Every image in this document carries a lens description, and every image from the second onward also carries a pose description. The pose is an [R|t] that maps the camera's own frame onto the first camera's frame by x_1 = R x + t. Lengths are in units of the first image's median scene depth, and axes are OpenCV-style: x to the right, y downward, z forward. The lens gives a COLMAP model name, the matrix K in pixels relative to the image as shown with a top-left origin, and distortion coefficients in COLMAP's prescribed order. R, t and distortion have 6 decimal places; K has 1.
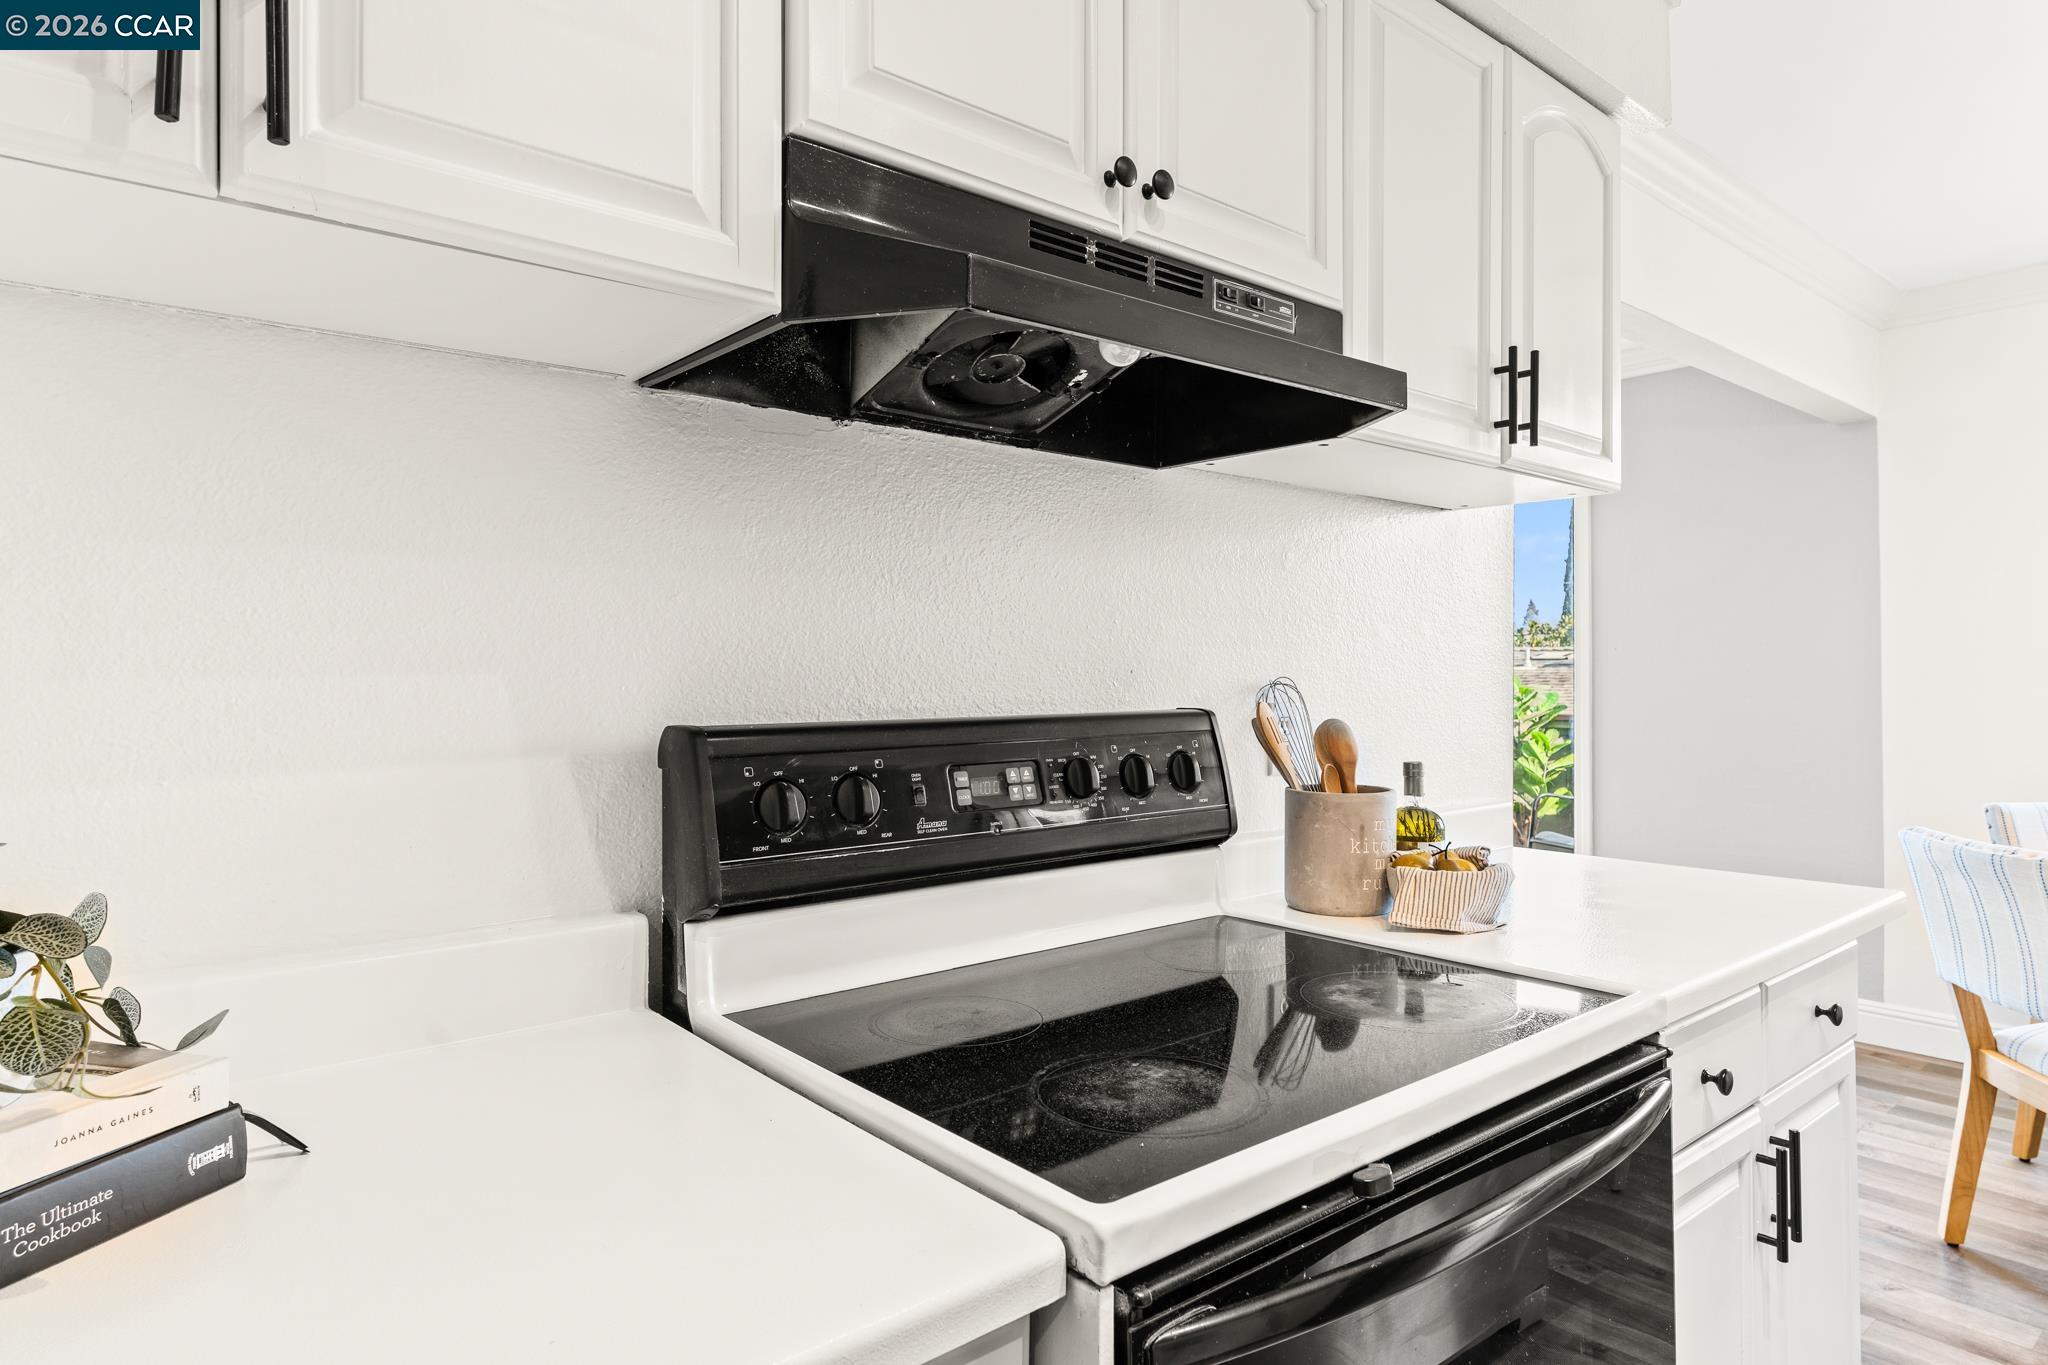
lens RADIAL K [[1175.8, 0, 1024.0], [0, 1175.8, 682.5], [0, 0, 1]] dist [0.000280, 0.023148]
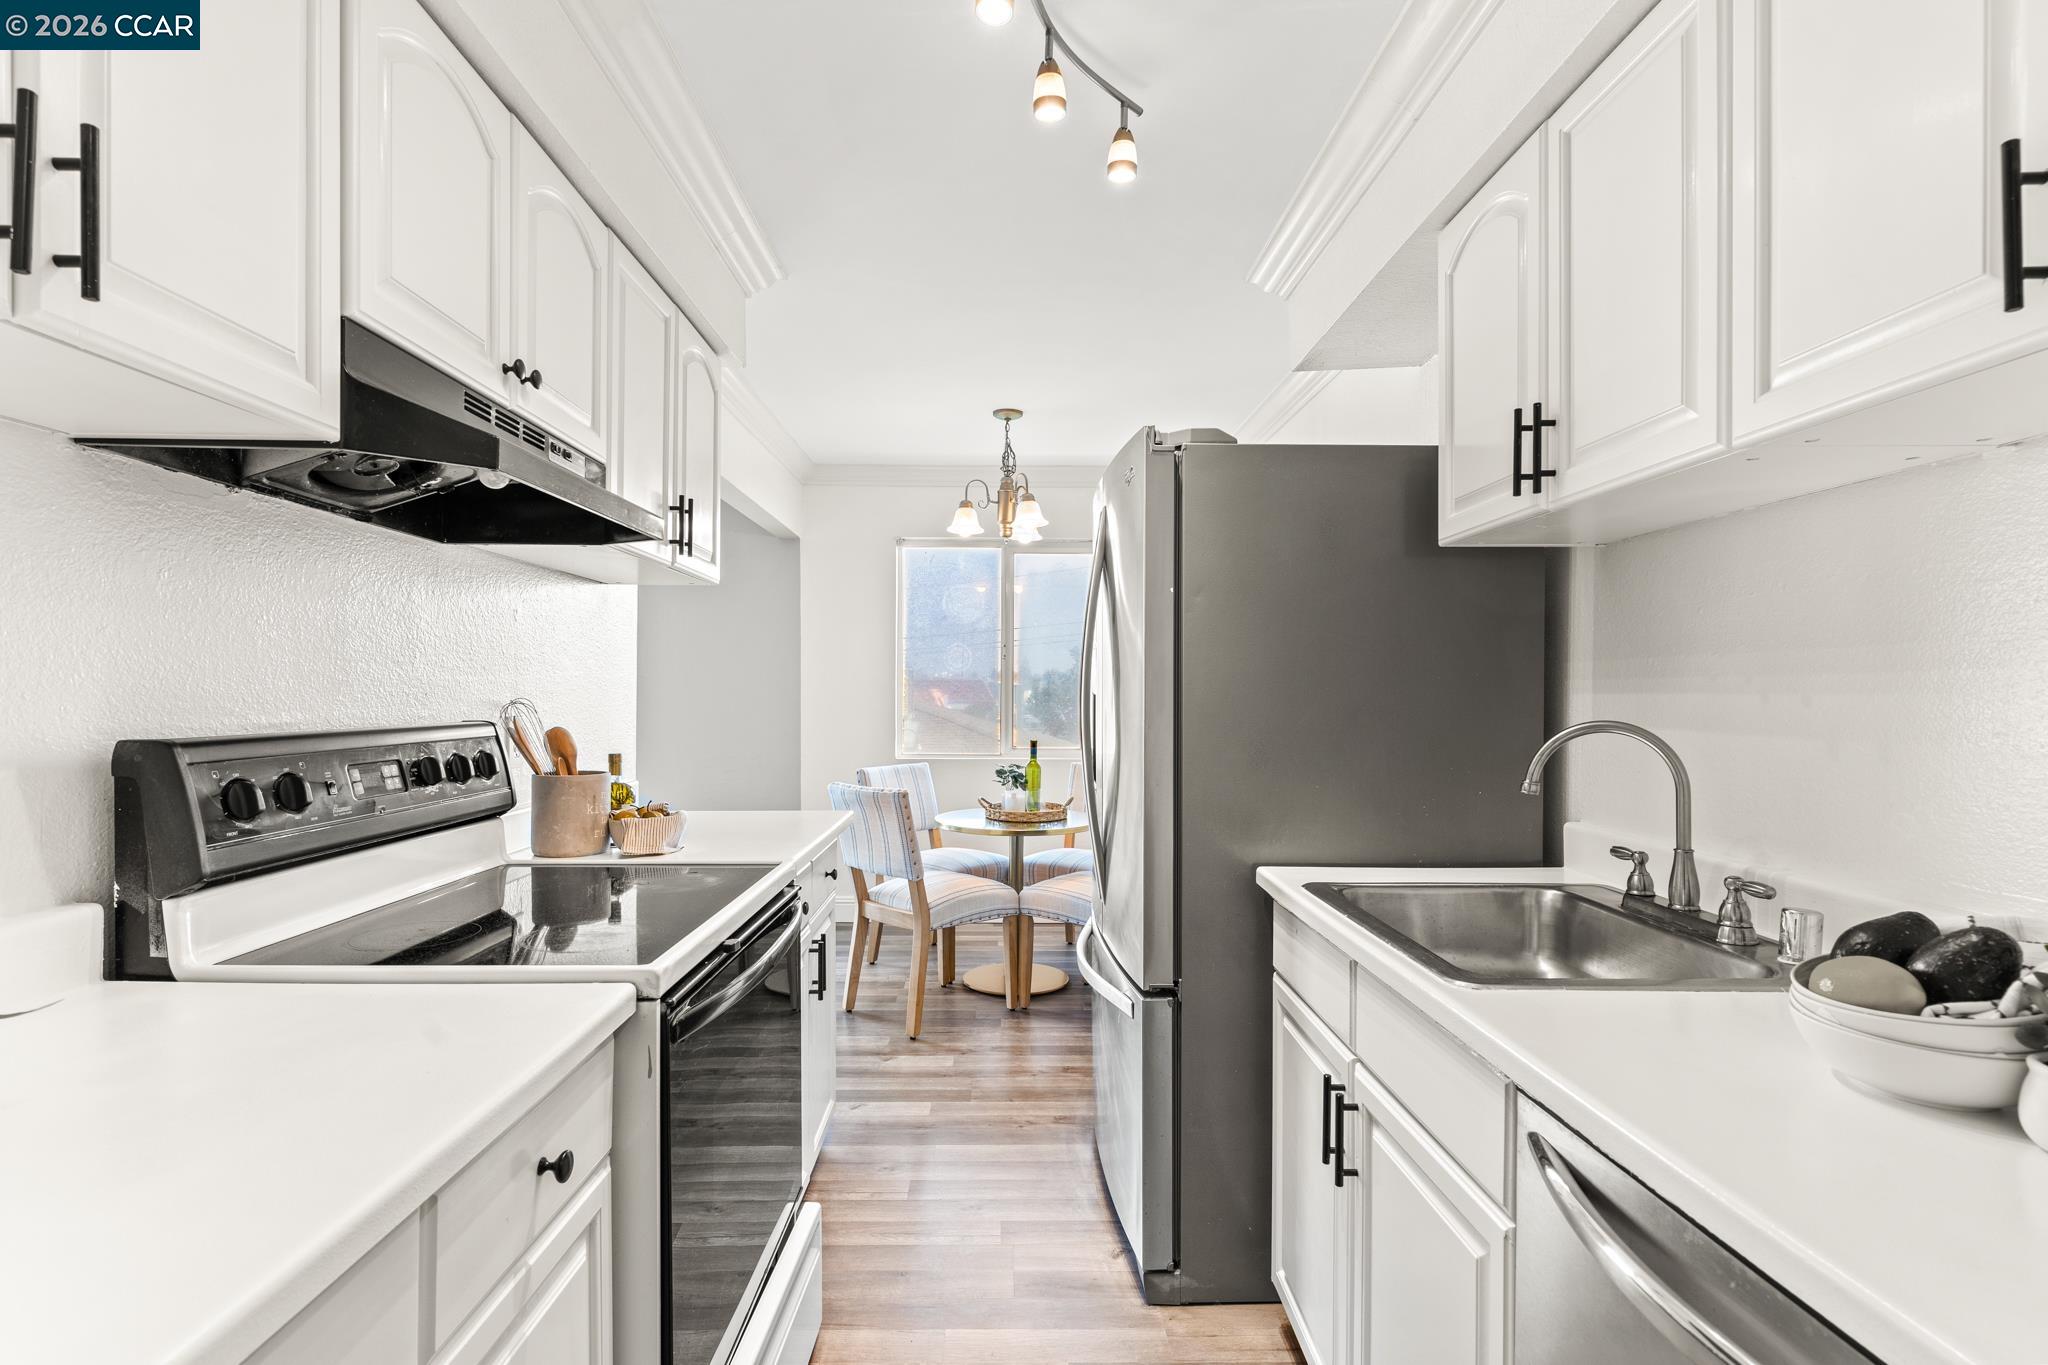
lens RADIAL K [[985.0, 0, 1012.3], [0, 985.0, 683.4], [0, 0, 1]] dist [0.003824, -0.000698]
pose [[0.630969, 0.002913, 0.775803, -0.416359], [0.018344, 0.999657, -0.018673, 0.013151], [-0.775591, 0.026013, 0.630699, -0.254432]]
